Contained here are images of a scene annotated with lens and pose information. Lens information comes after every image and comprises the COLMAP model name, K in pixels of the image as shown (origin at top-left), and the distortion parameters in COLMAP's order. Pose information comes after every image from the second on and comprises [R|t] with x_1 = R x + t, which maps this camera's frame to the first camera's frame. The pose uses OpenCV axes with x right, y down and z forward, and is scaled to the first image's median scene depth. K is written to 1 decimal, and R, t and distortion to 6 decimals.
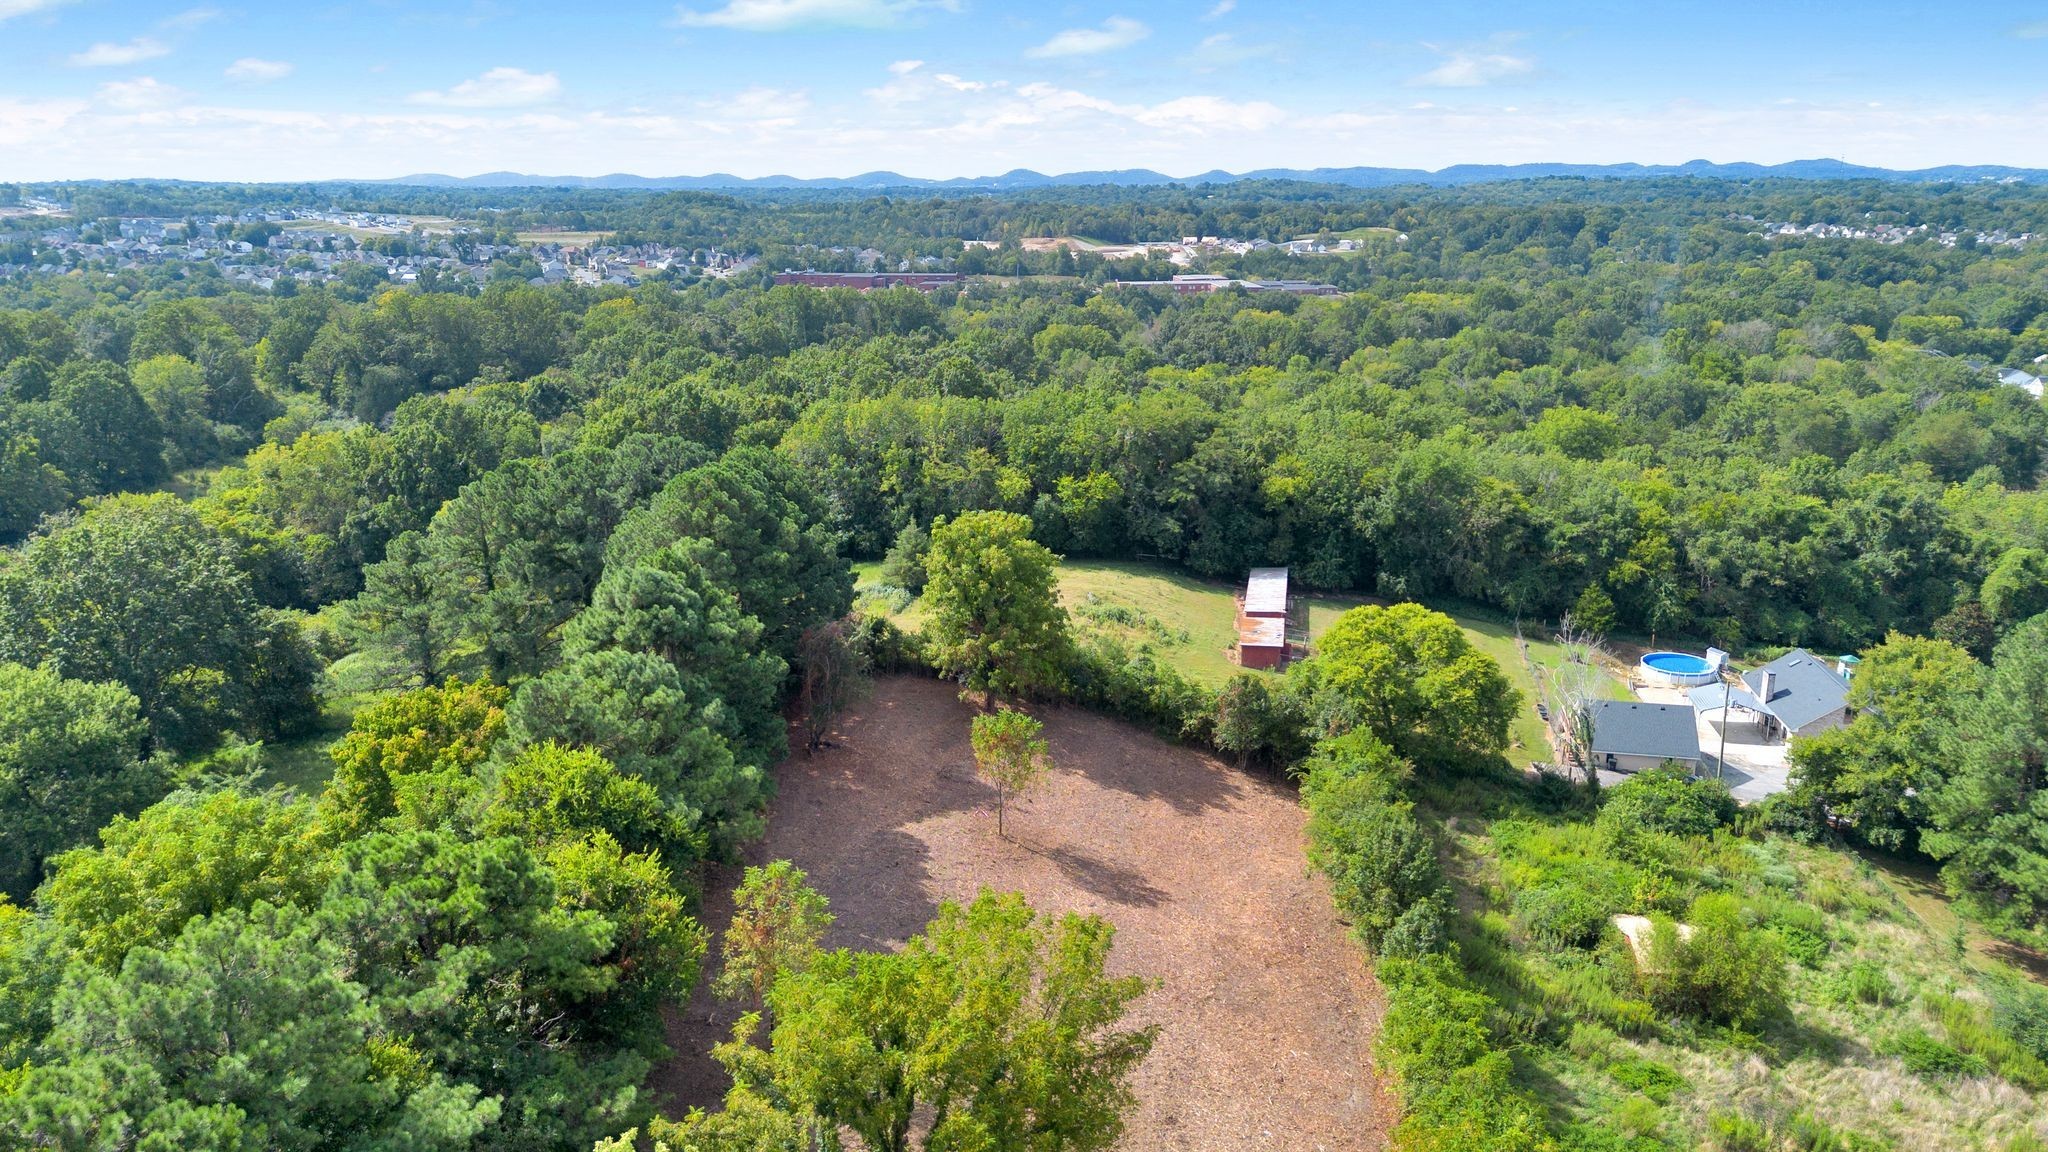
lens RADIAL K [[1552.8, 0, 1015.1], [0, 1552.8, 583.8], [0, 0, 1]] dist [0.091631, -0.111887]
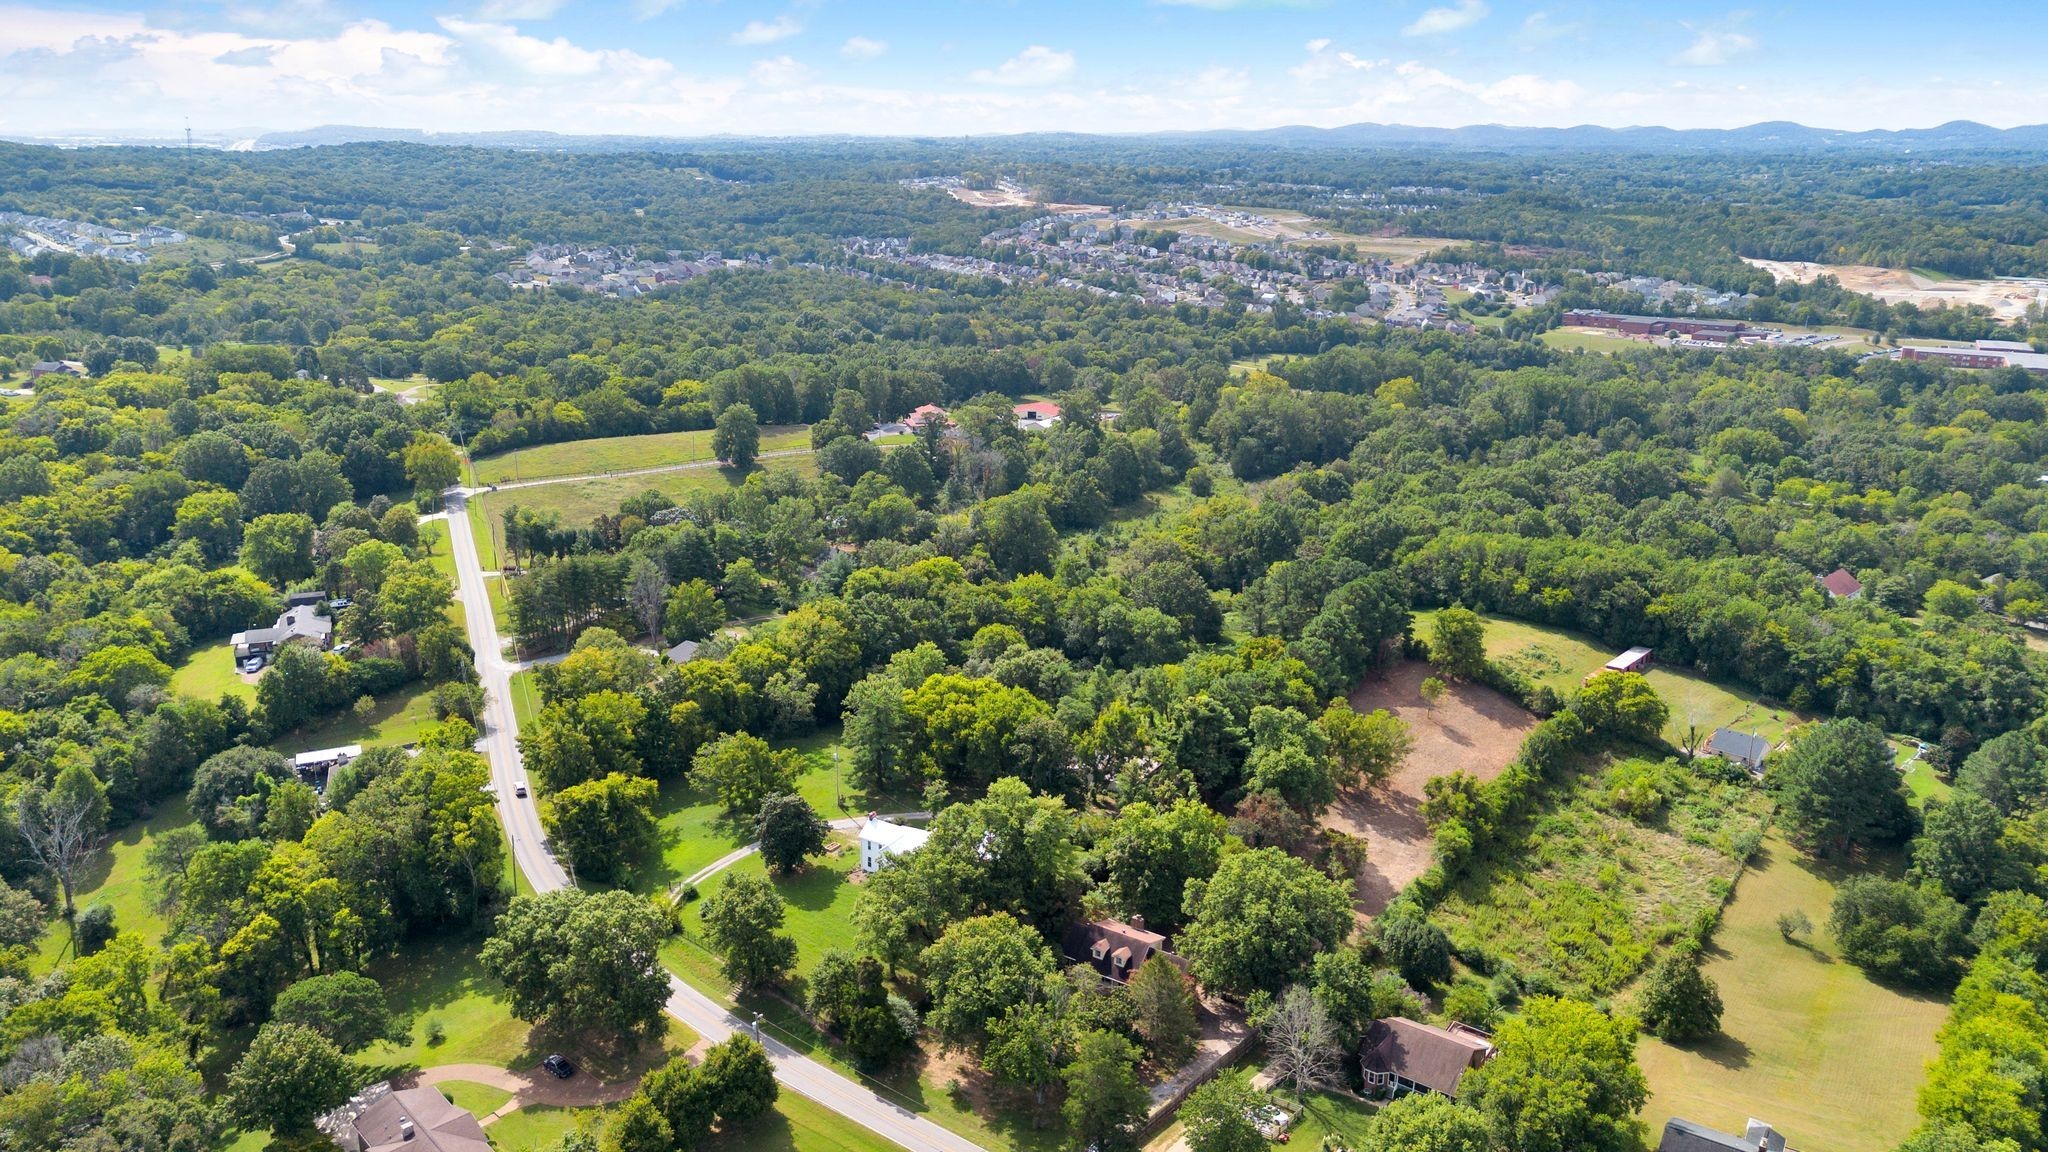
lens RADIAL K [[1523.5, 0, 1033.4], [0, 1523.5, 520.8], [0, 0, 1]] dist [0.094420, -0.104318]
pose [[0.871765, 0.145290, -0.467885, 0.184219], [-0.150885, 0.988216, 0.025737, -0.050338], [0.466111, 0.048160, 0.883414, -0.568702]]
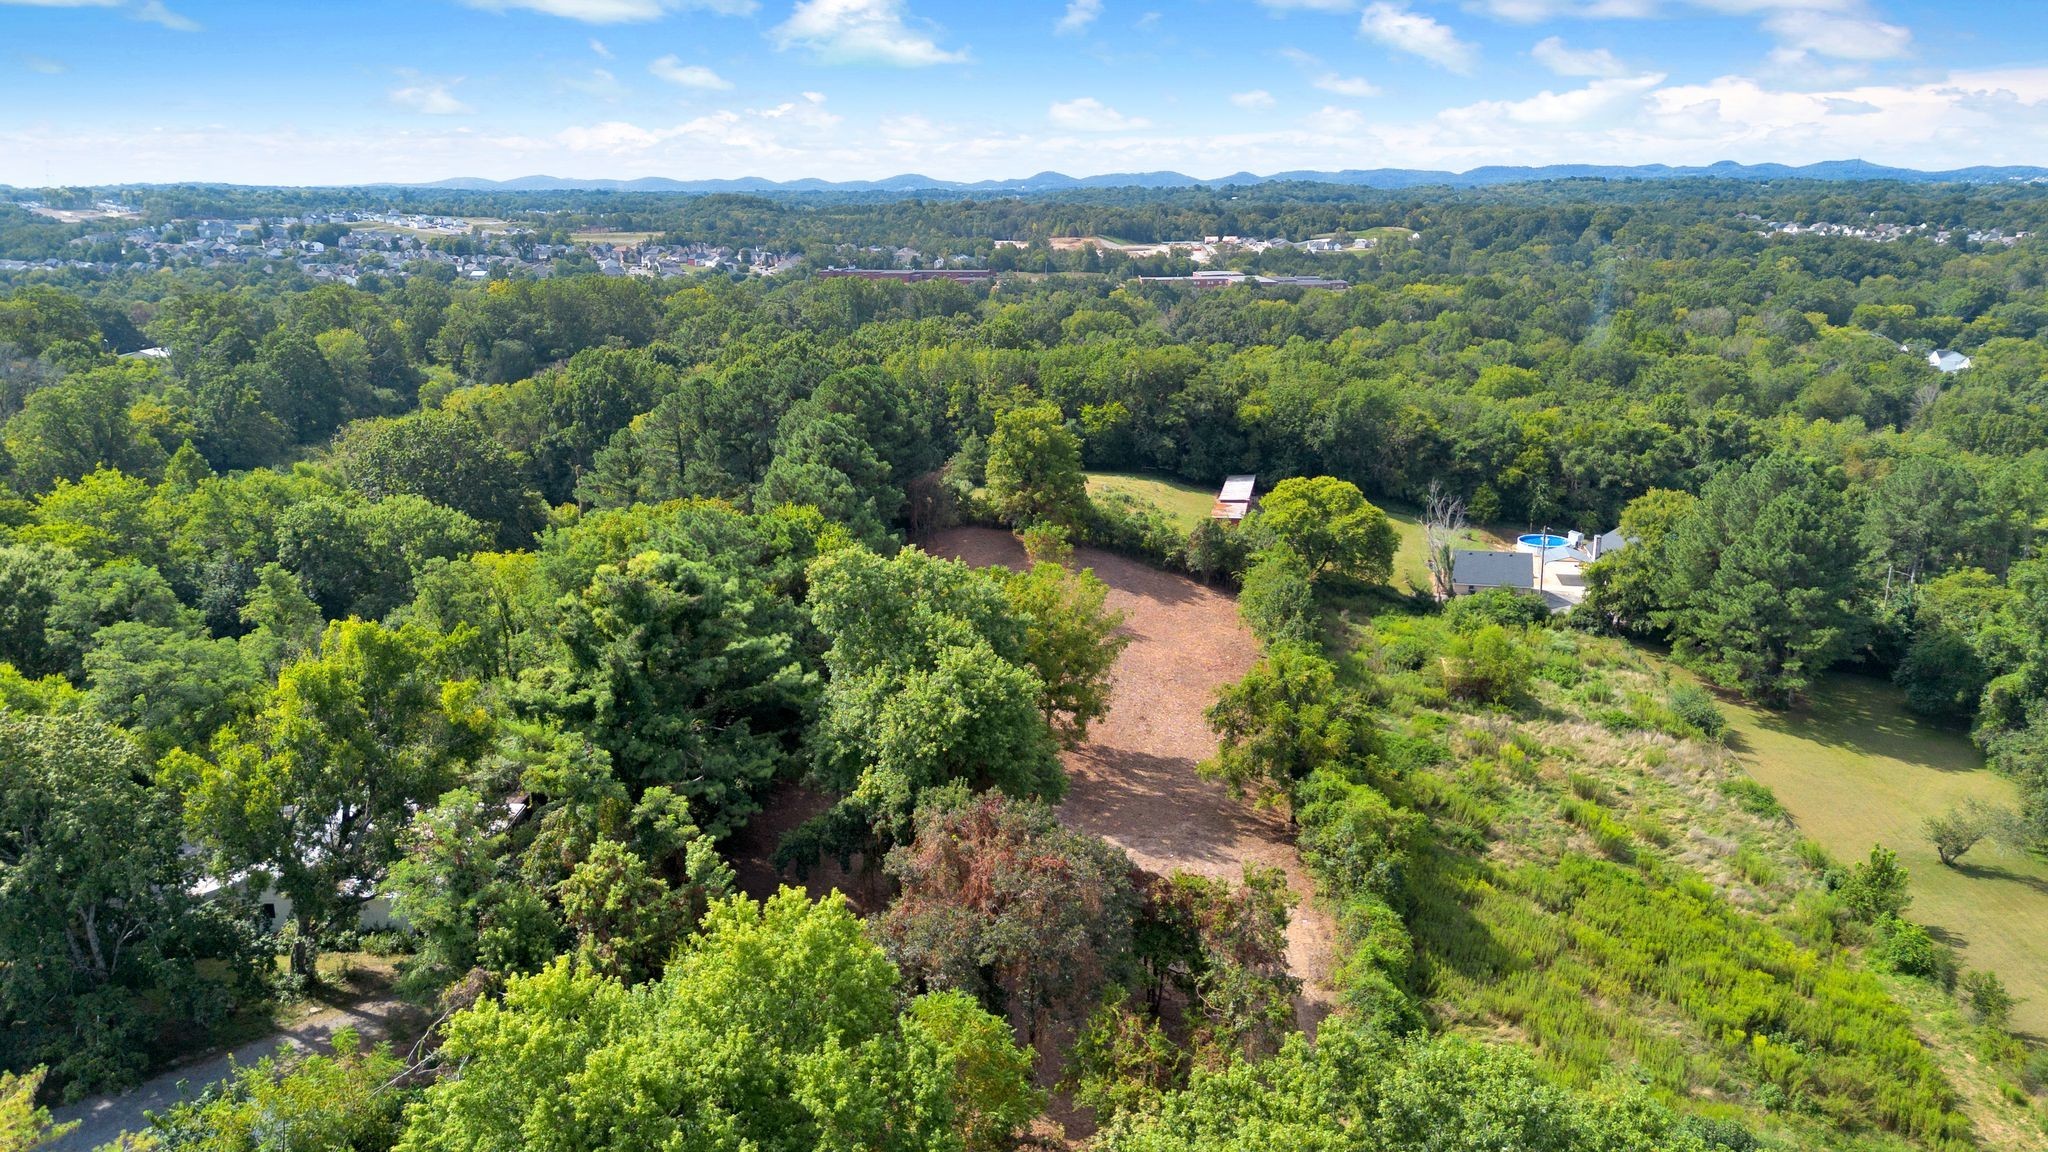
lens RADIAL K [[1525.4, 0, 1024.4], [0, 1525.4, 584.3], [0, 0, 1]] dist [0.091185, -0.108669]
pose [[0.999931, 0.001200, -0.011680, -0.002561], [-0.001162, 0.999994, 0.003198, 0.036716], [0.011683, -0.003184, 0.999927, -0.138222]]
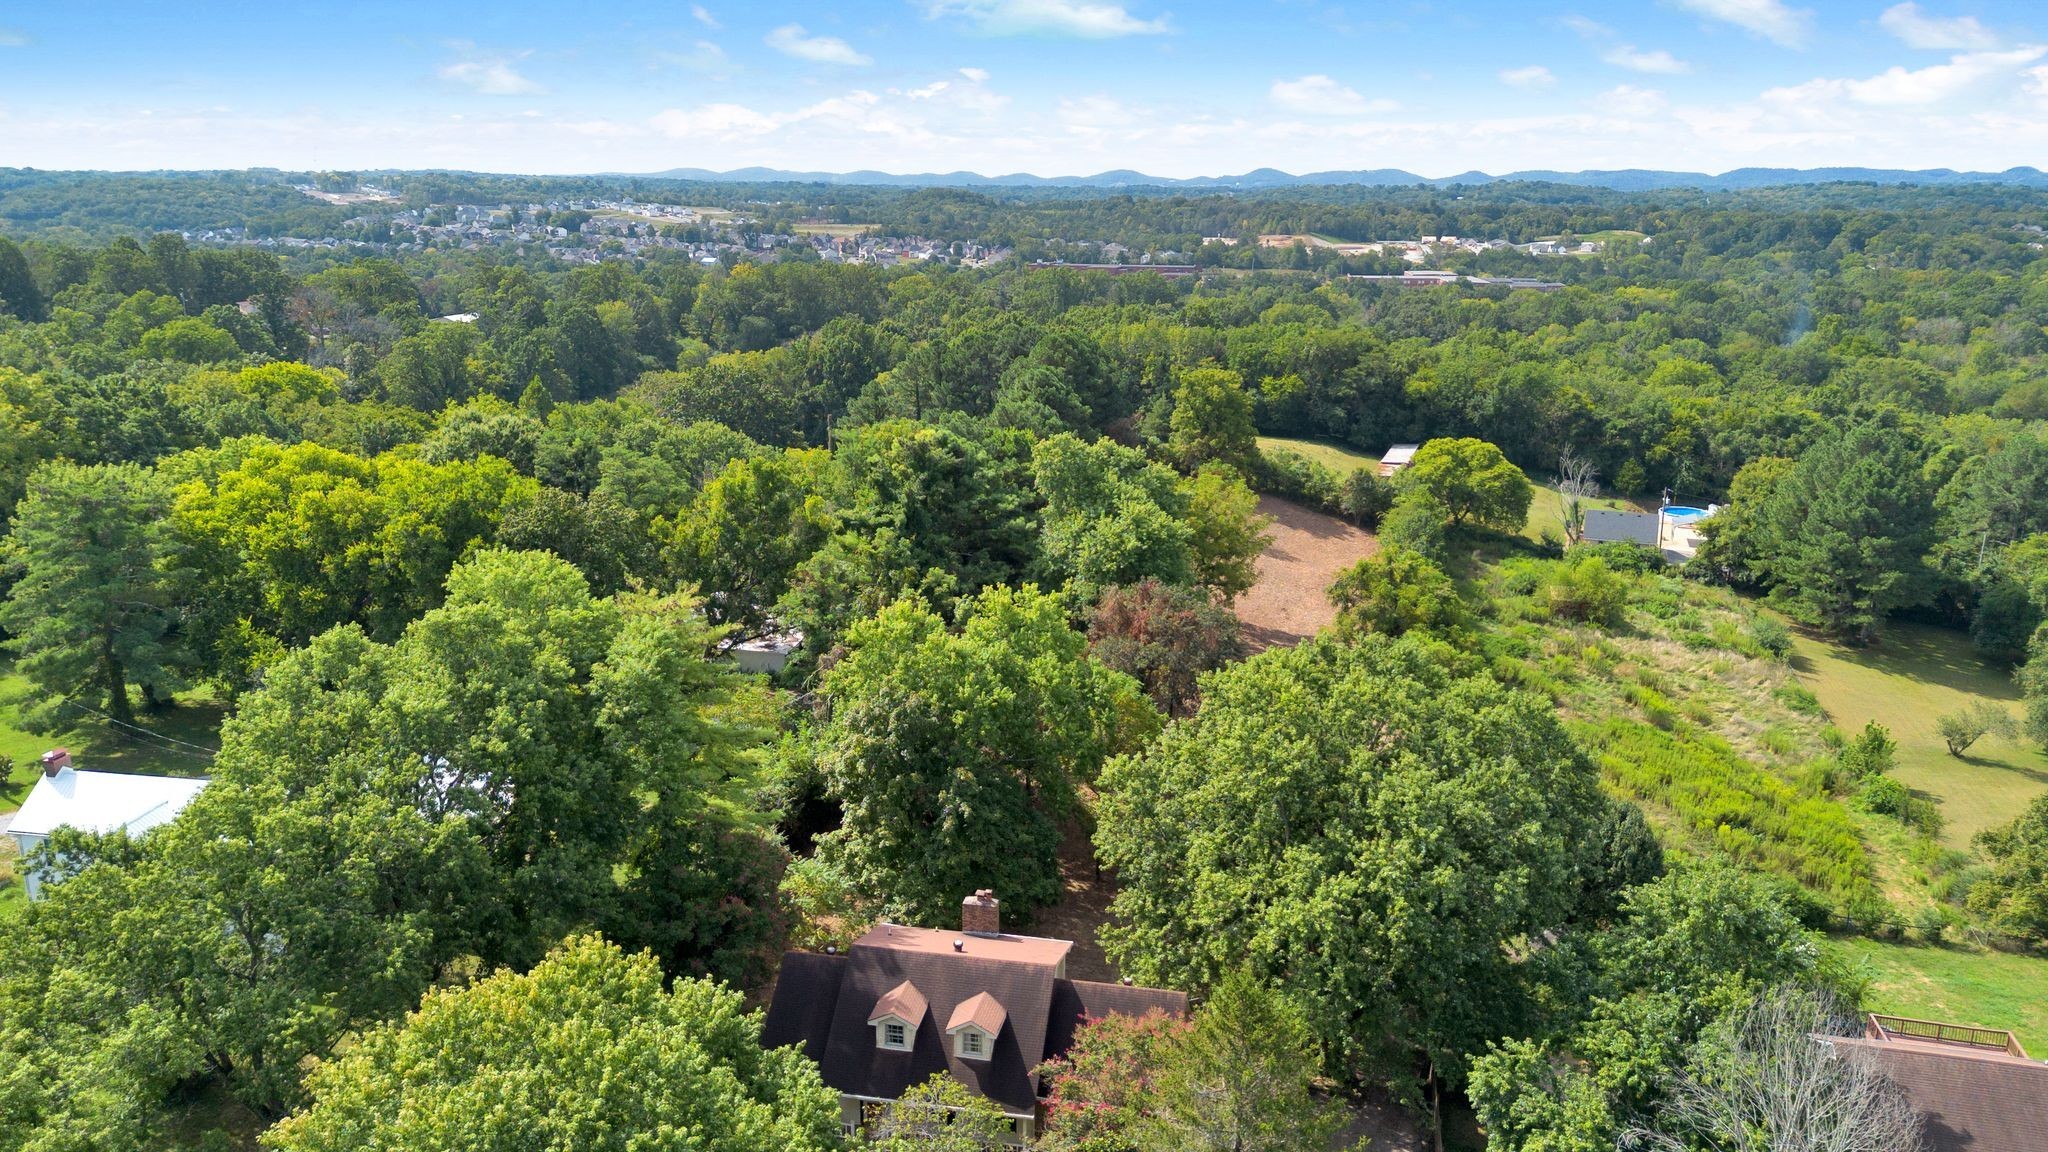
lens RADIAL K [[1552.8, 0, 1015.1], [0, 1552.8, 583.8], [0, 0, 1]] dist [0.091631, -0.111887]
pose [[0.988787, 0.049435, -0.140913, 0.006426], [-0.049283, 0.998774, 0.004571, 0.061956], [0.140966, 0.002425, 0.990011, -0.235469]]
